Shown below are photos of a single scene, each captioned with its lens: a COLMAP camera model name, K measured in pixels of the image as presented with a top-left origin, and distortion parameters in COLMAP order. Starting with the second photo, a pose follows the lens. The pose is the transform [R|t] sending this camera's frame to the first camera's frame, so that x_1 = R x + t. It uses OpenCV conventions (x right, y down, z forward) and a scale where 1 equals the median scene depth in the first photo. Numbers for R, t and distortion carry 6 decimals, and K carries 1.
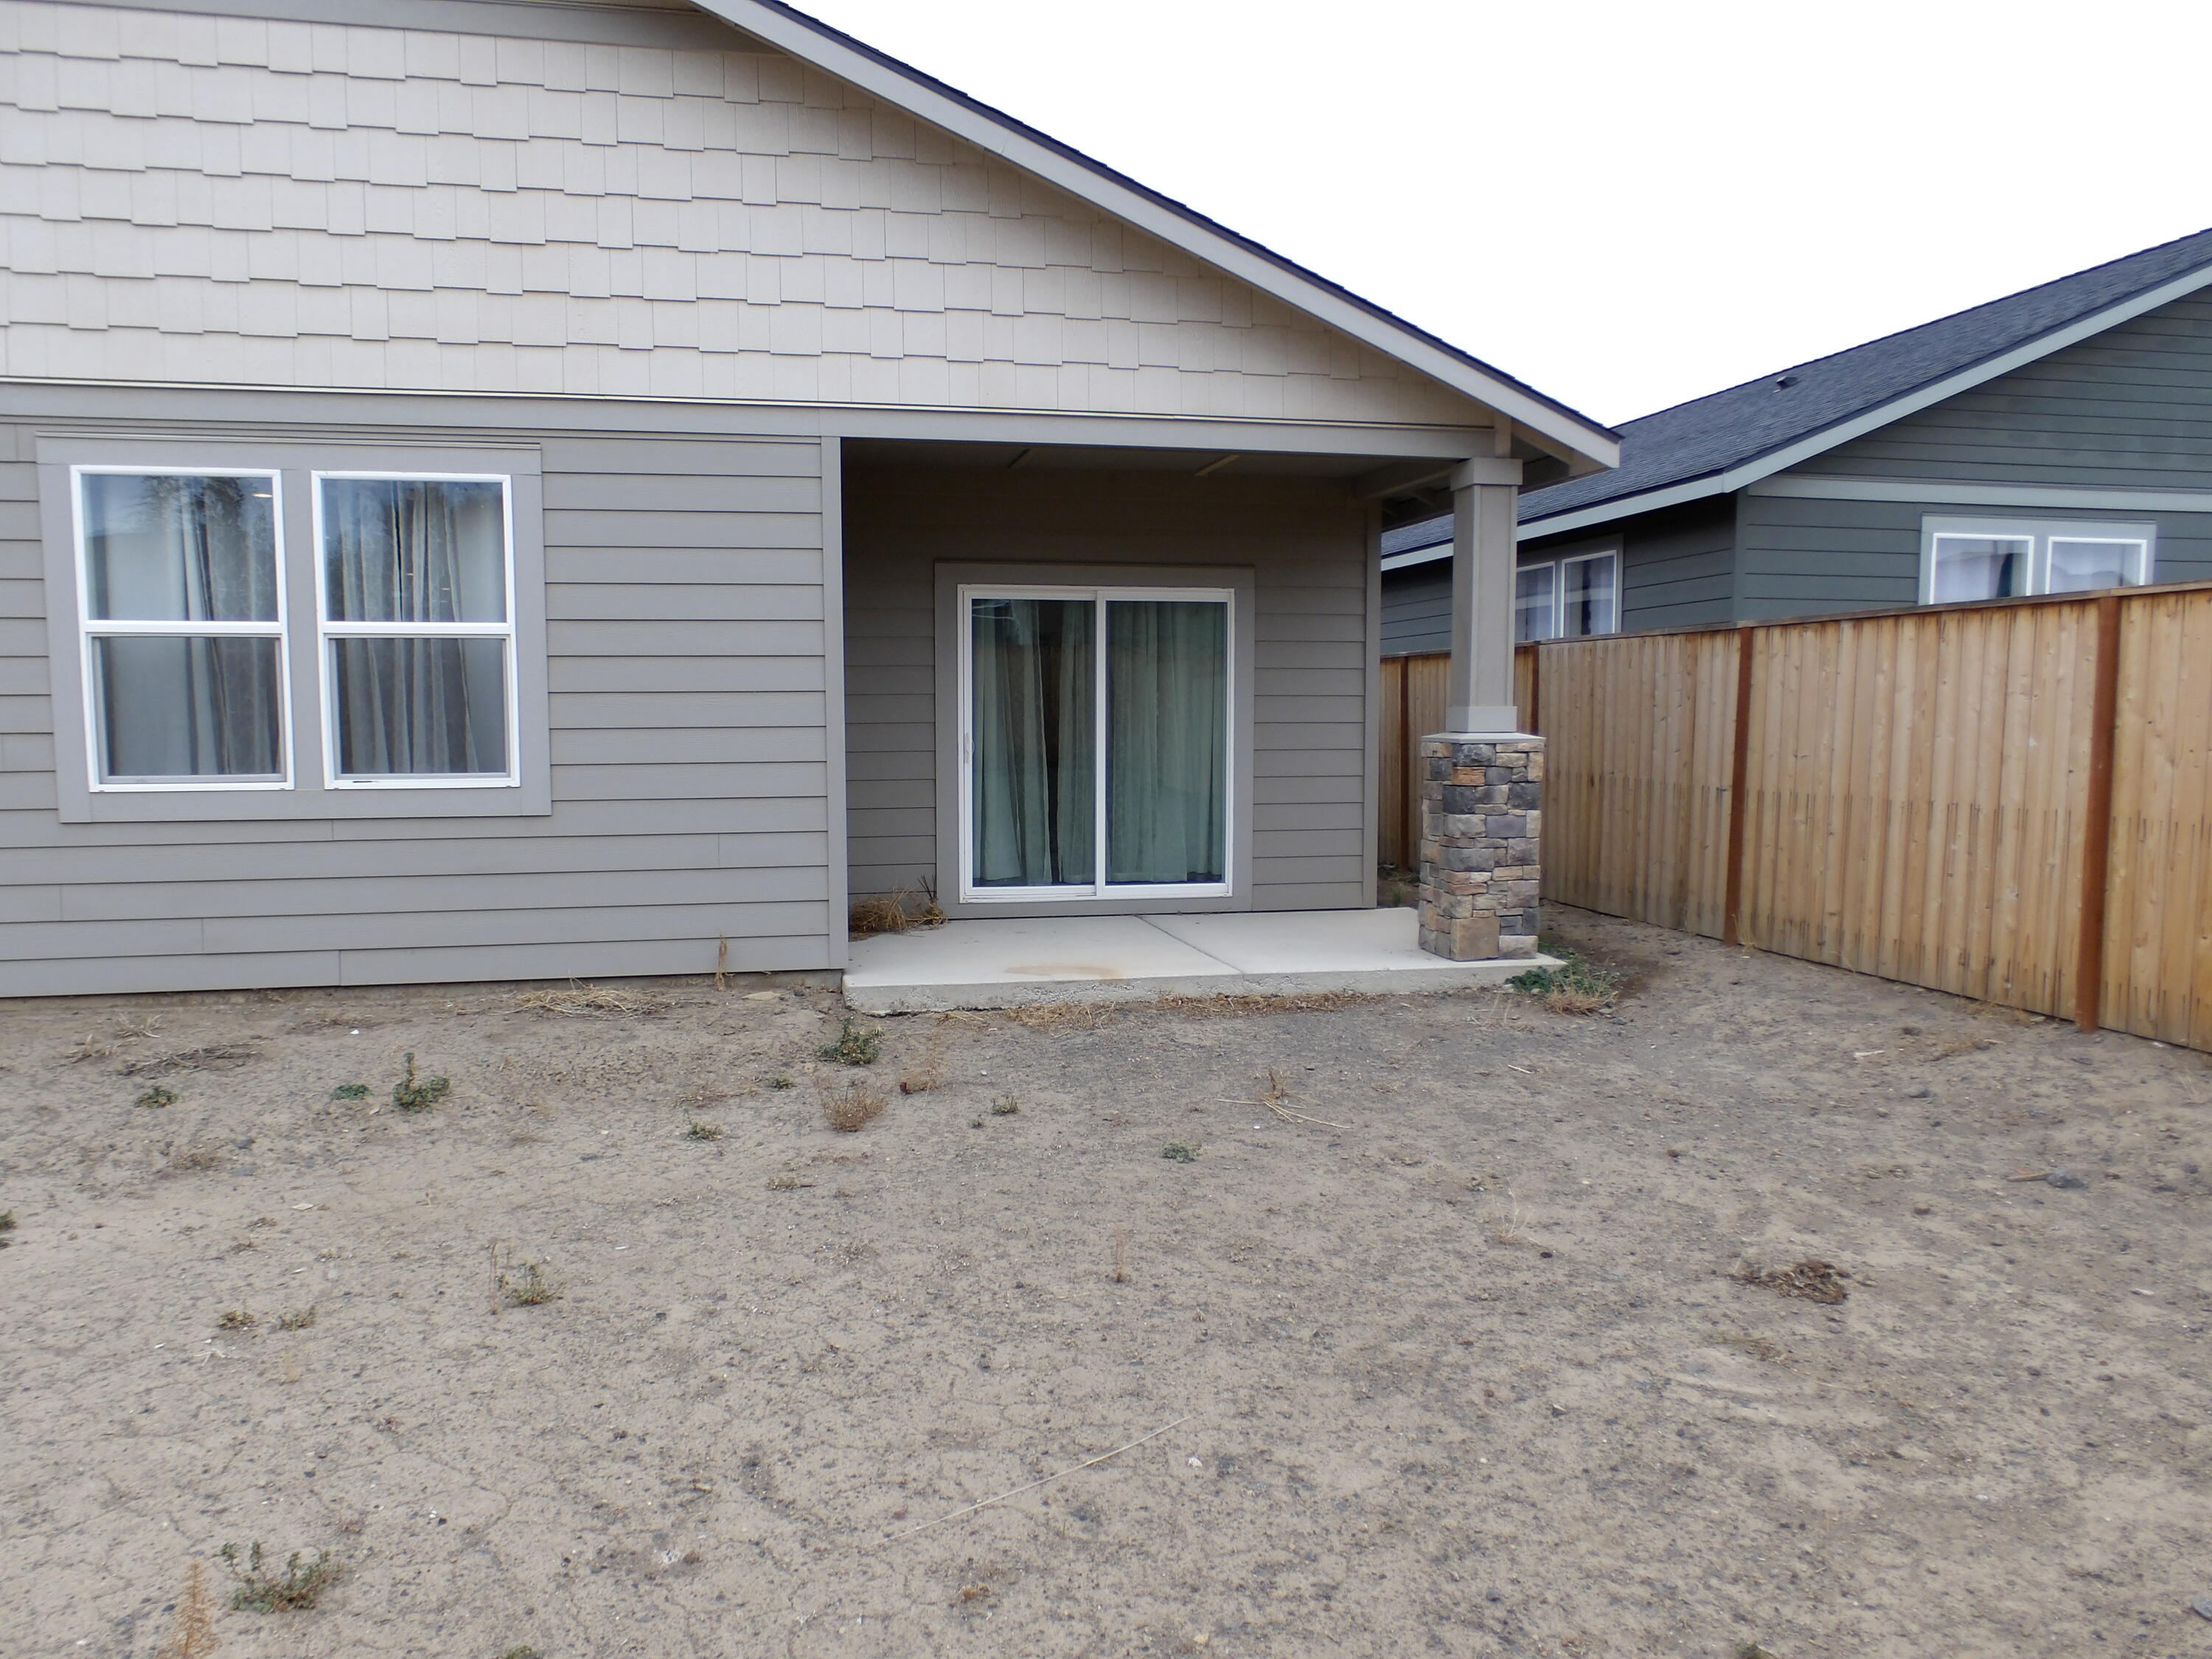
lens RADIAL K [[1595.8, 0, 1075.2], [0, 1595.8, 862.7], [0, 0, 1]] dist [-0.040384, 0.036732]
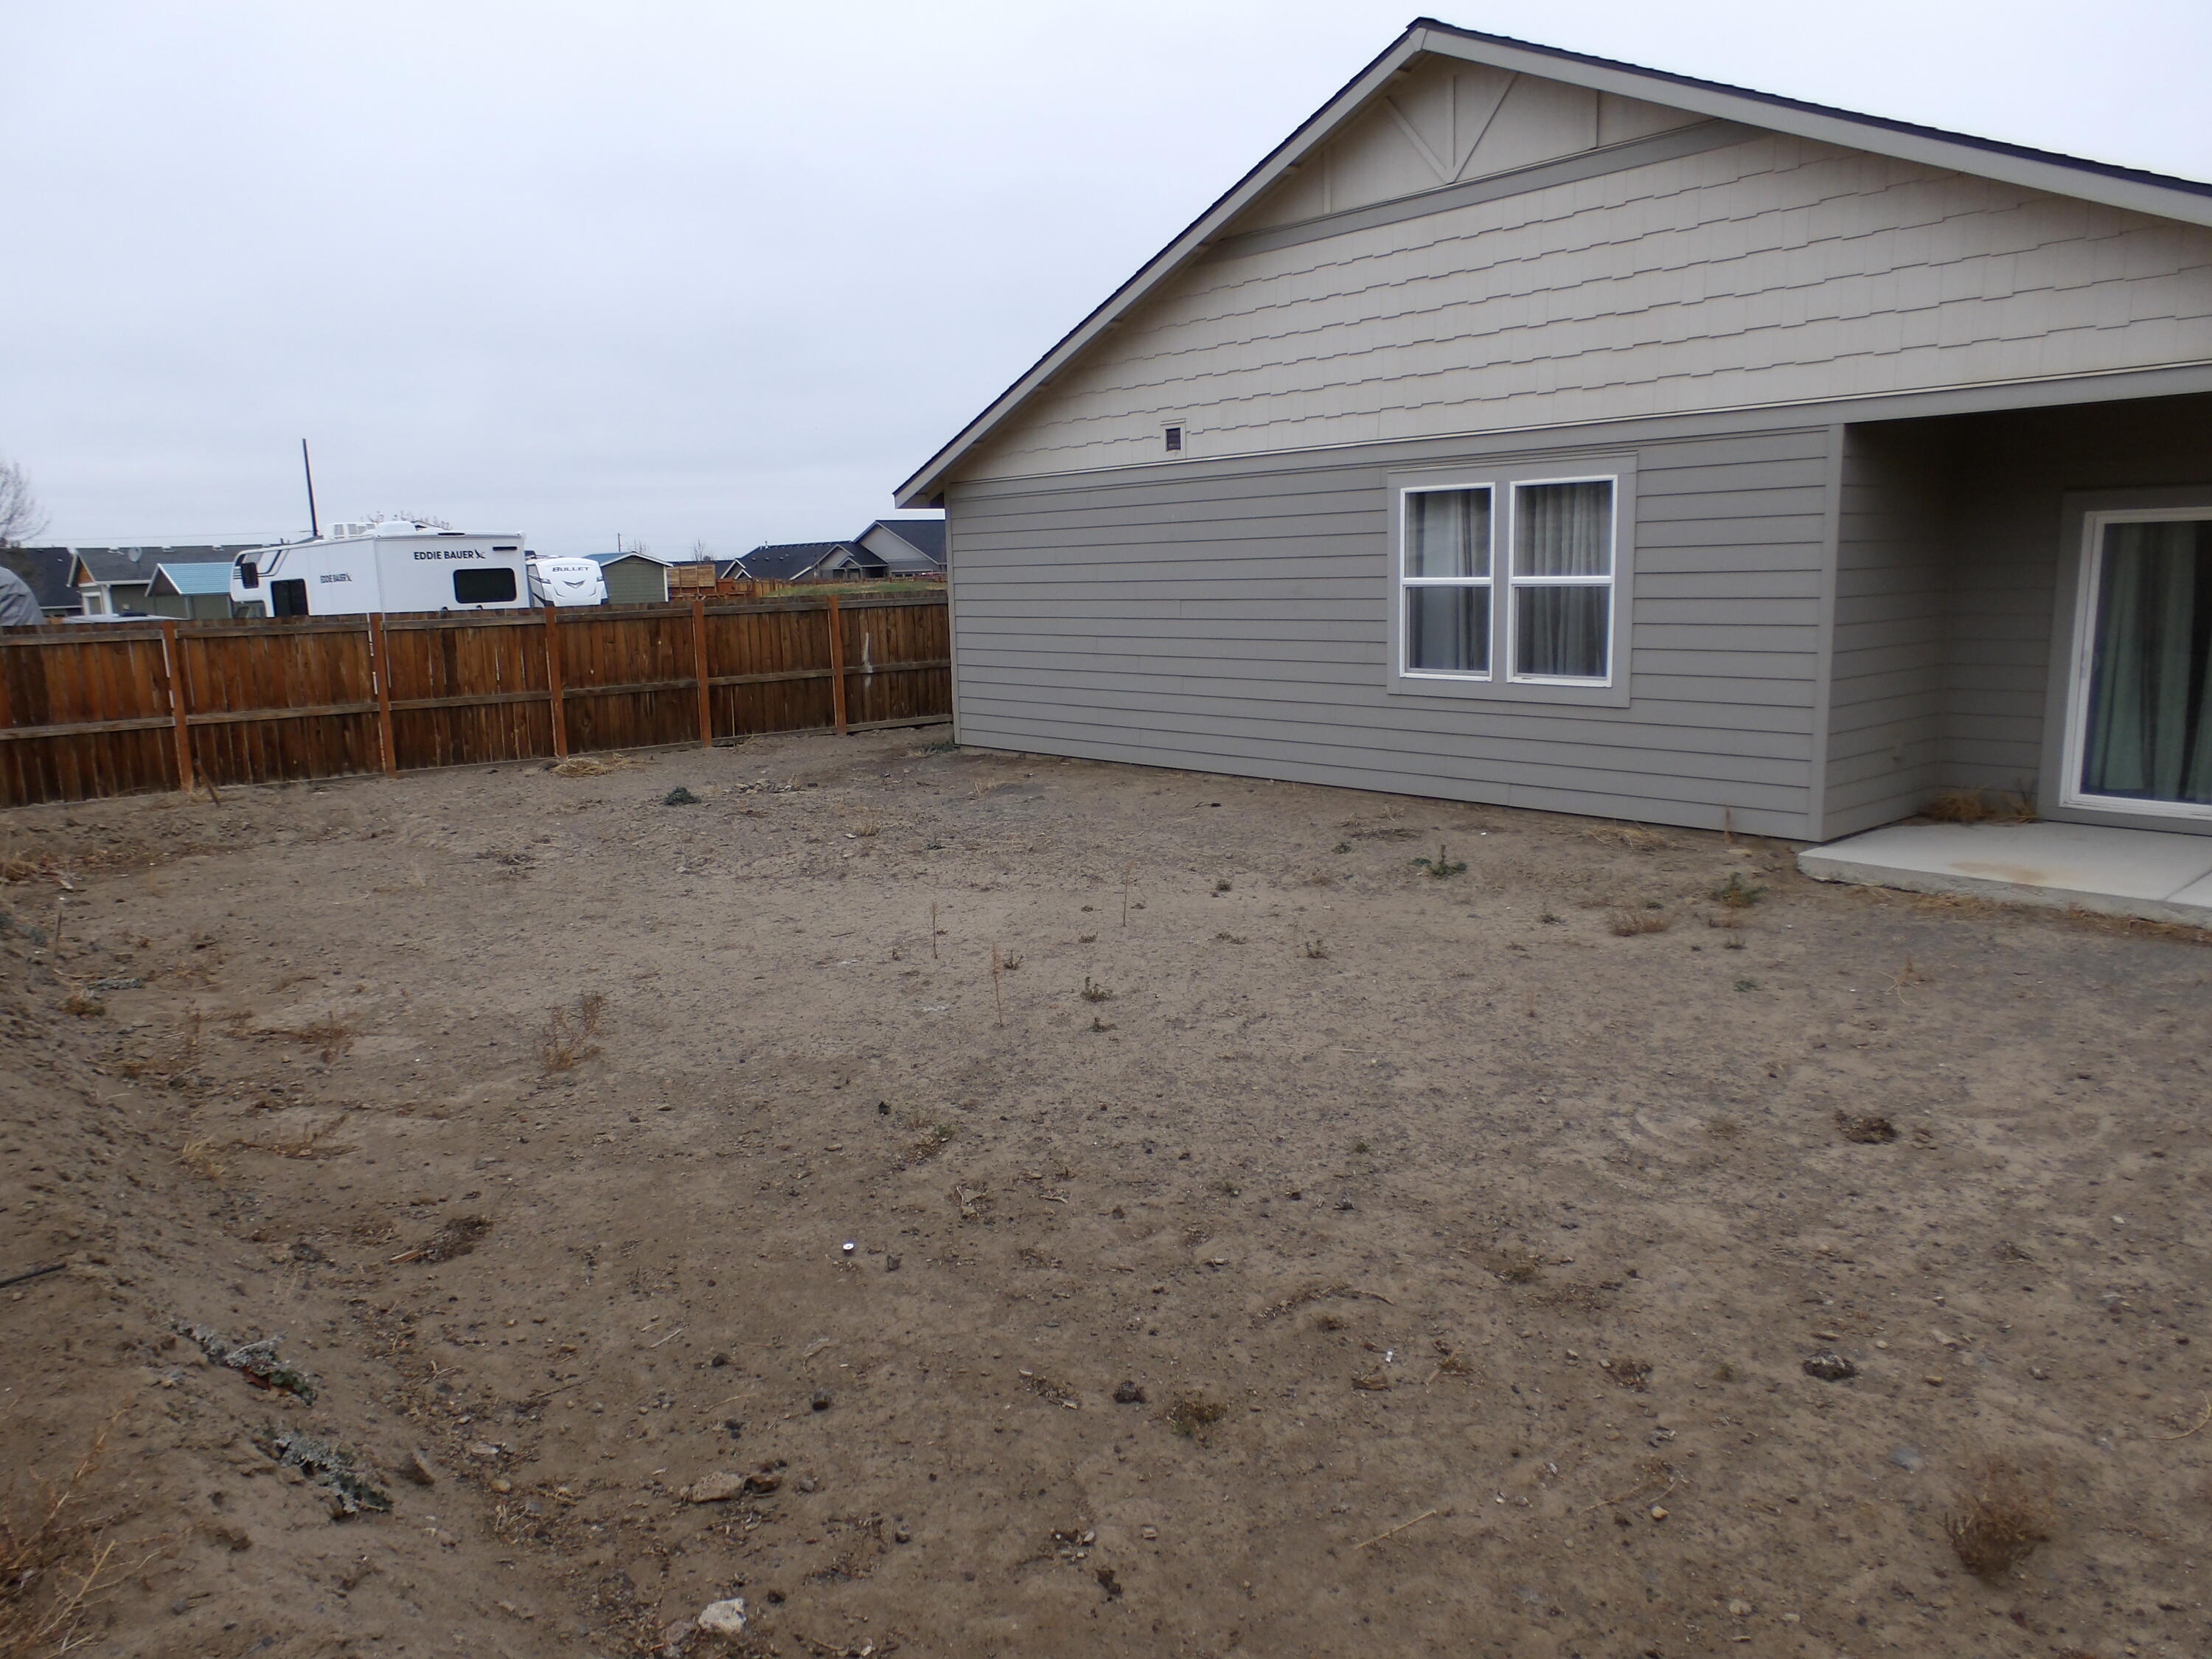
lens RADIAL K [[1622.6, 0, 1056.4], [0, 1622.6, 854.3], [0, 0, 1]] dist [-0.003659, 0.004103]
pose [[0.462269, 0.146766, -0.874510, 0.784807], [-0.056185, 0.989074, 0.136293, -0.073692], [0.884958, -0.013870, 0.465464, -0.166640]]
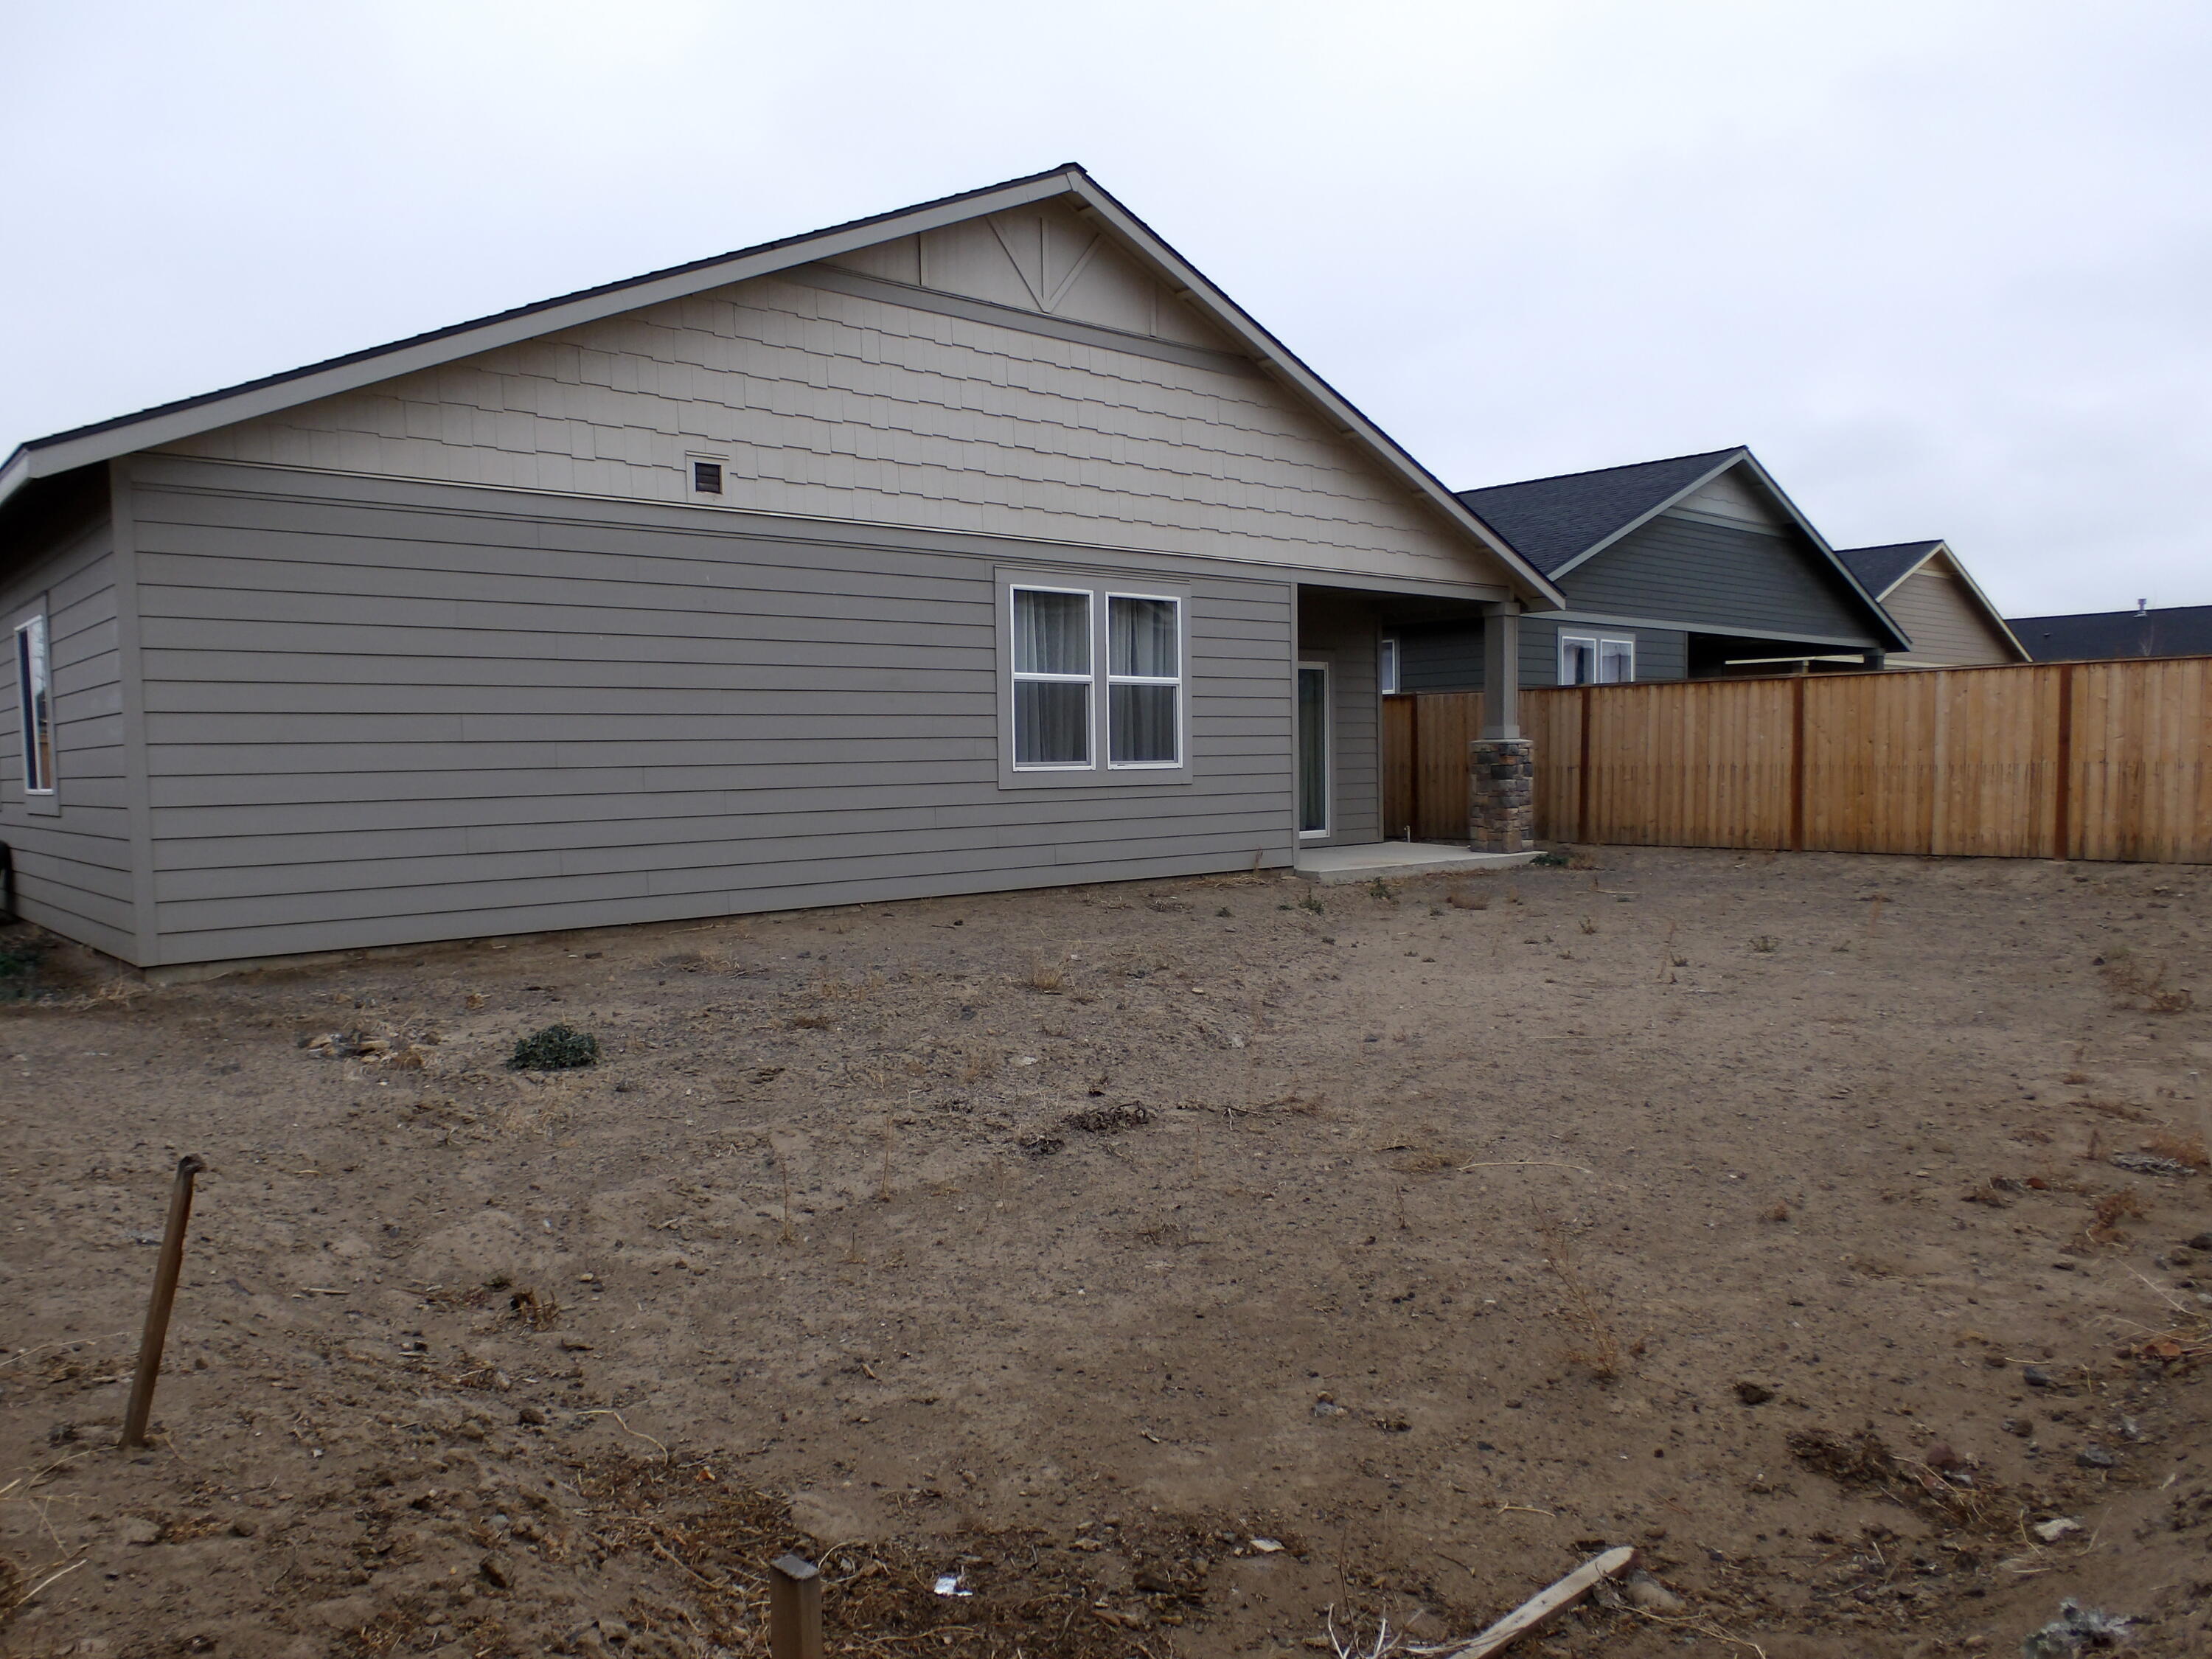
lens RADIAL K [[1595.8, 0, 1075.2], [0, 1595.8, 862.7], [0, 0, 1]] dist [-0.040384, 0.036732]
pose [[0.867558, -0.044143, 0.495373, -1.416812], [0.060559, 0.998018, -0.017126, 0.087495], [-0.493635, 0.044857, 0.868512, -0.537199]]
